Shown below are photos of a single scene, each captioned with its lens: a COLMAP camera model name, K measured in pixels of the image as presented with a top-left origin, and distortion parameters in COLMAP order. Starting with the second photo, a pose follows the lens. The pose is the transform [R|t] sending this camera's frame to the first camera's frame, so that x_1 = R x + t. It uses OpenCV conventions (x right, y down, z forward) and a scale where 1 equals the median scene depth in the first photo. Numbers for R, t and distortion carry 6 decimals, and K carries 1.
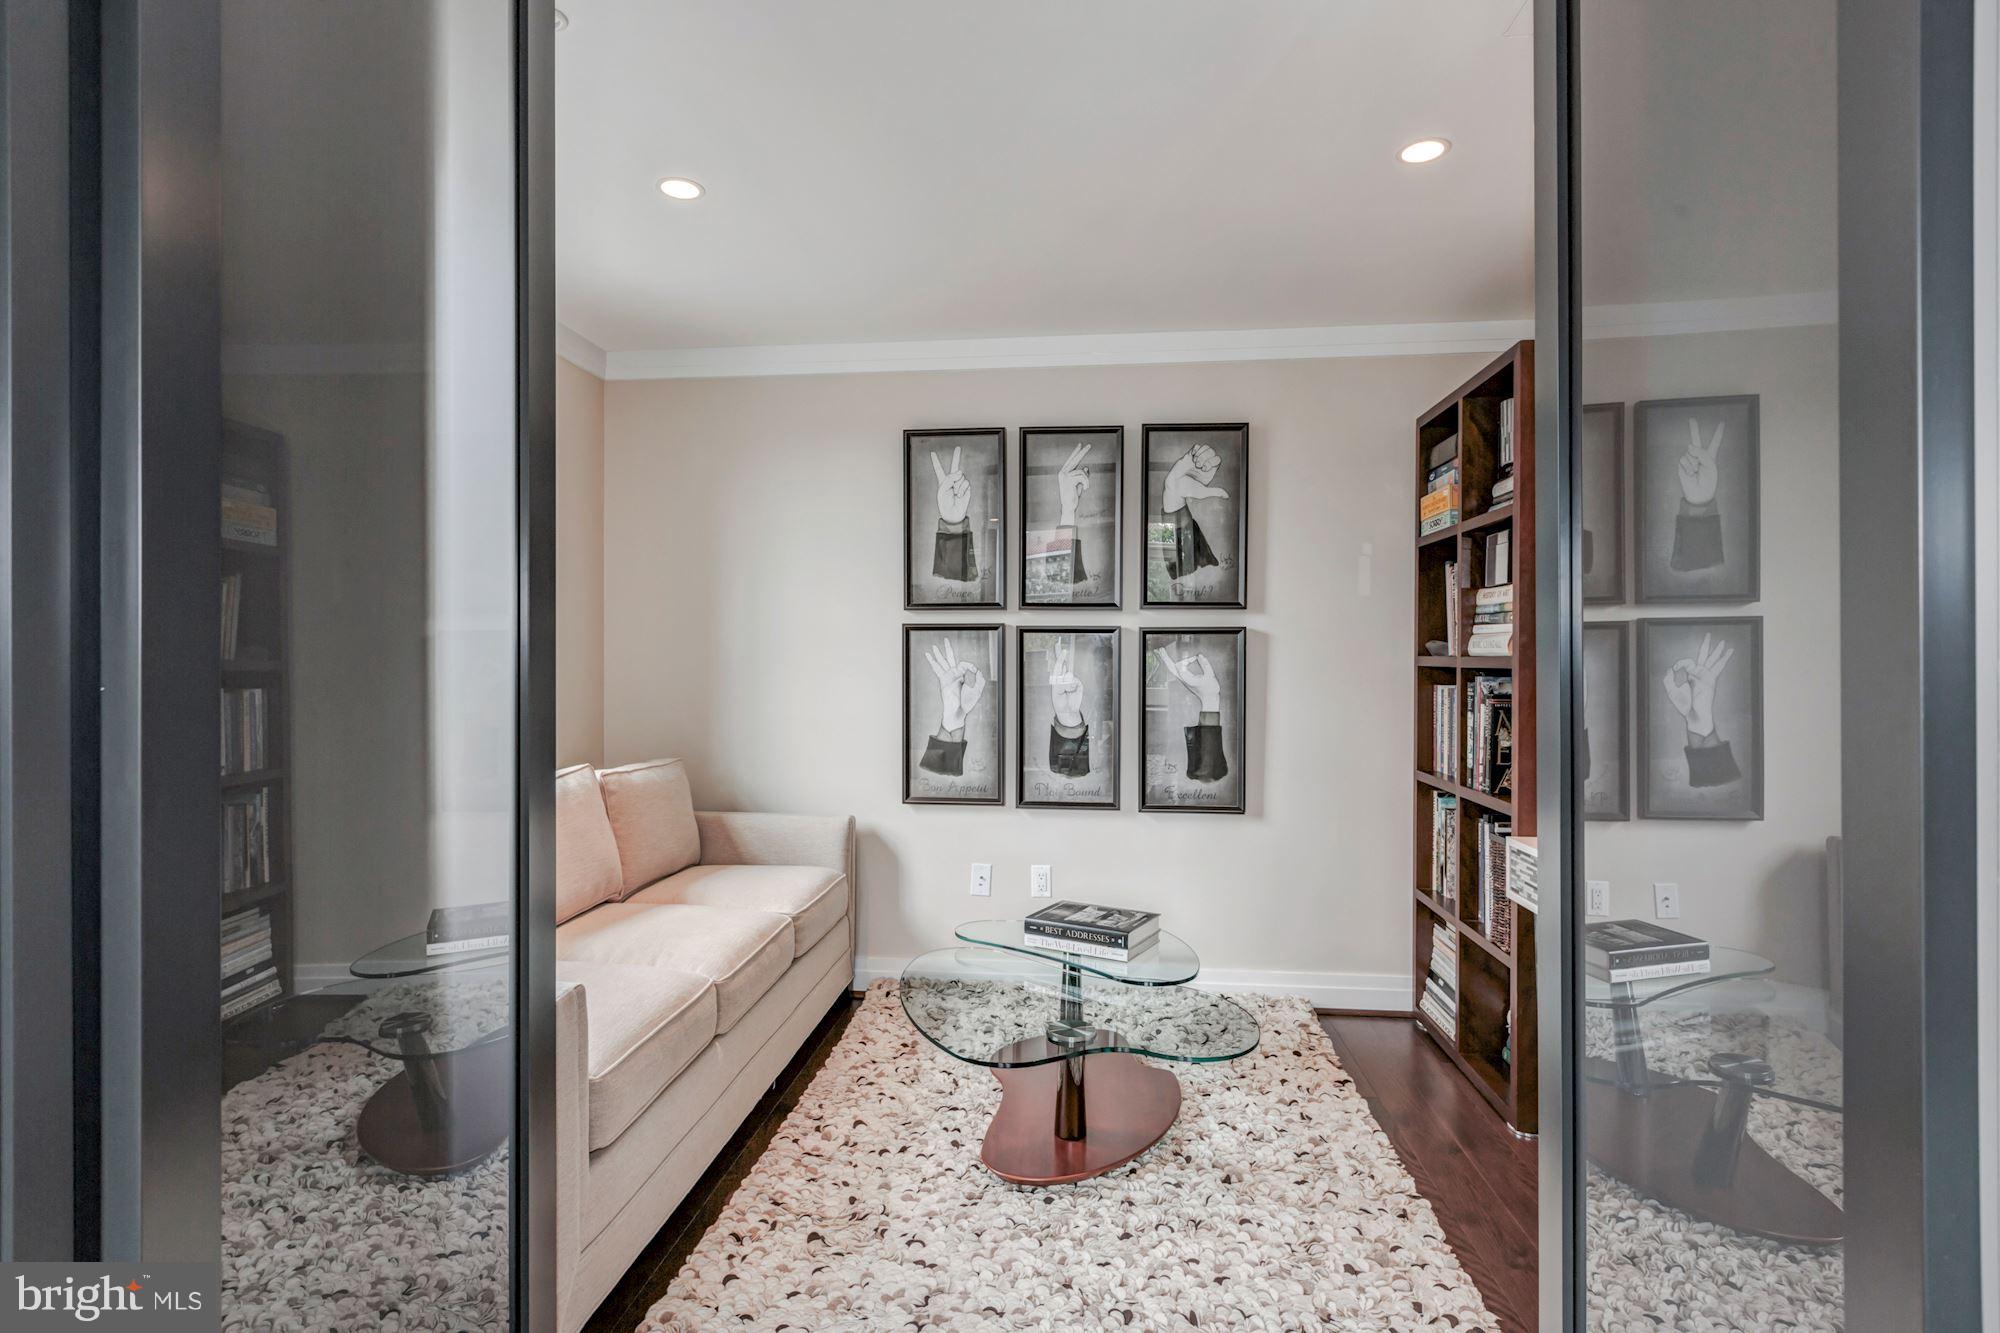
lens RADIAL K [[930.5, 0, 1000.0], [0, 930.5, 666.5], [0, 0, 1]] dist [0.012407, 0.000140]
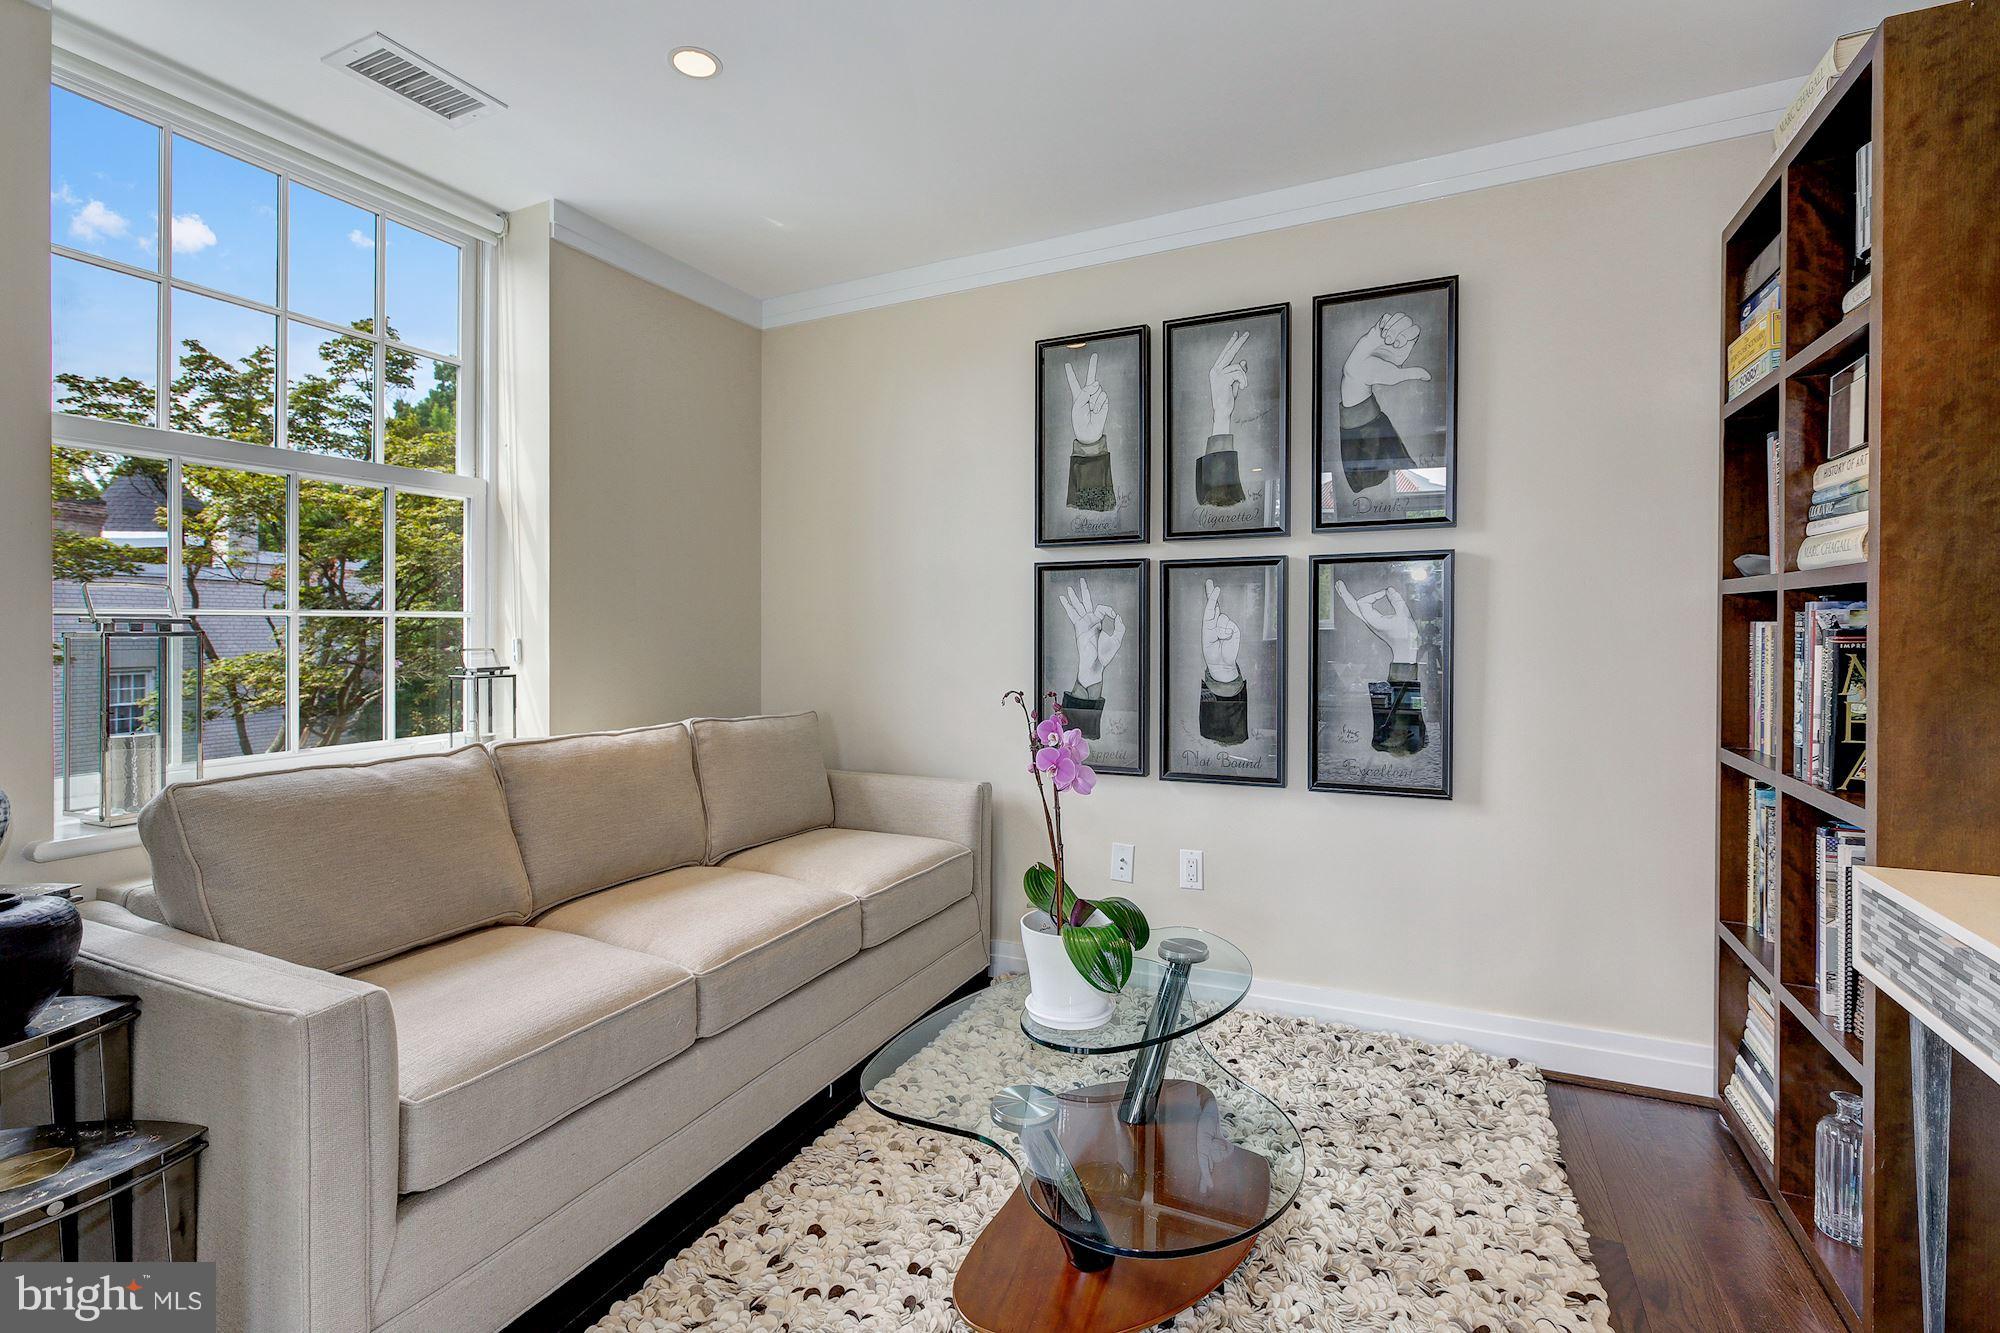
lens RADIAL K [[903.3, 0, 1009.4], [0, 903.3, 639.6], [0, 0, 1]] dist [-0.001050, 0.000660]
pose [[0.952918, -0.007419, -0.303136, 0.148156], [0.010709, 0.999900, 0.009194, 0.020074], [0.303037, -0.012007, 0.952903, 0.210279]]
